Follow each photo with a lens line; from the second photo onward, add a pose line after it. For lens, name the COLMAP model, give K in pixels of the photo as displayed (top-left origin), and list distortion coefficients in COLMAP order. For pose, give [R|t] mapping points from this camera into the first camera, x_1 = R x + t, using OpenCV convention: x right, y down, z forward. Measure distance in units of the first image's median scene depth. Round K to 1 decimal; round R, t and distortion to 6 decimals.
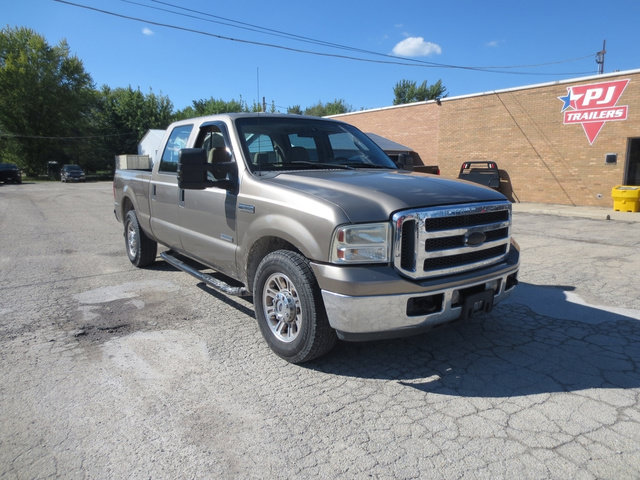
lens RADIAL K [[458.7, 0, 334.1], [0, 458.7, 242.3], [0, 0, 1]] dist [-0.026691, 0.004755]
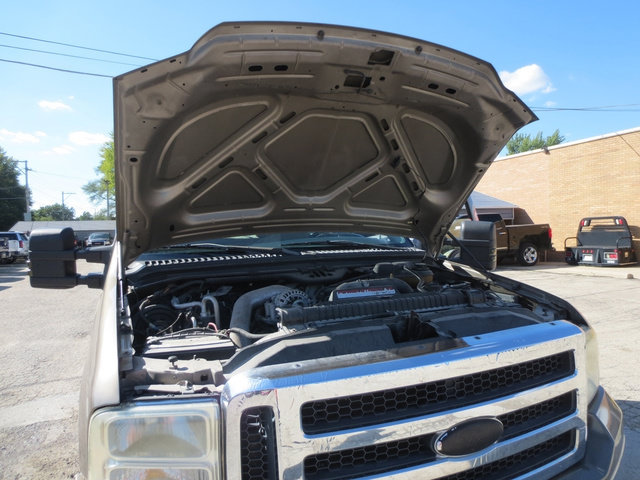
lens RADIAL K [[458.7, 0, 326.4], [0, 458.7, 235.9], [0, 0, 1]] dist [-0.026691, 0.004755]
pose [[0.965287, -0.025638, -0.259930, 0.051857], [-0.011894, 0.989824, -0.141801, -0.021952], [0.260920, 0.139971, 0.955159, 0.098386]]
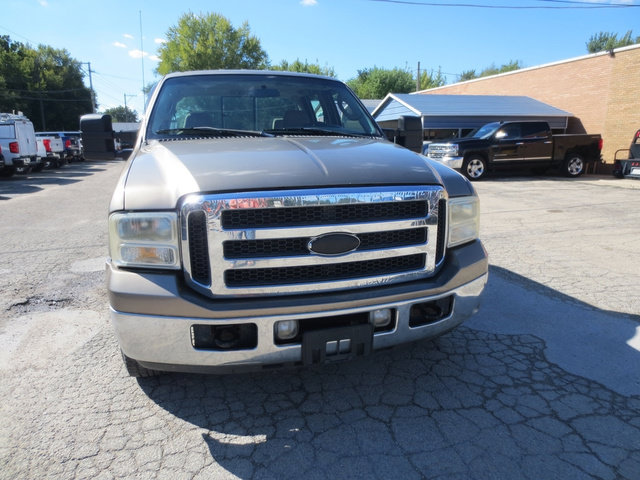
lens RADIAL K [[458.7, 0, 324.3], [0, 458.7, 240.9], [0, 0, 1]] dist [-0.026691, 0.004755]
pose [[0.924497, 0.076438, -0.373448, 0.094370], [-0.053813, 0.996048, 0.070654, -0.010000], [0.377373, -0.045223, 0.924957, 0.070086]]
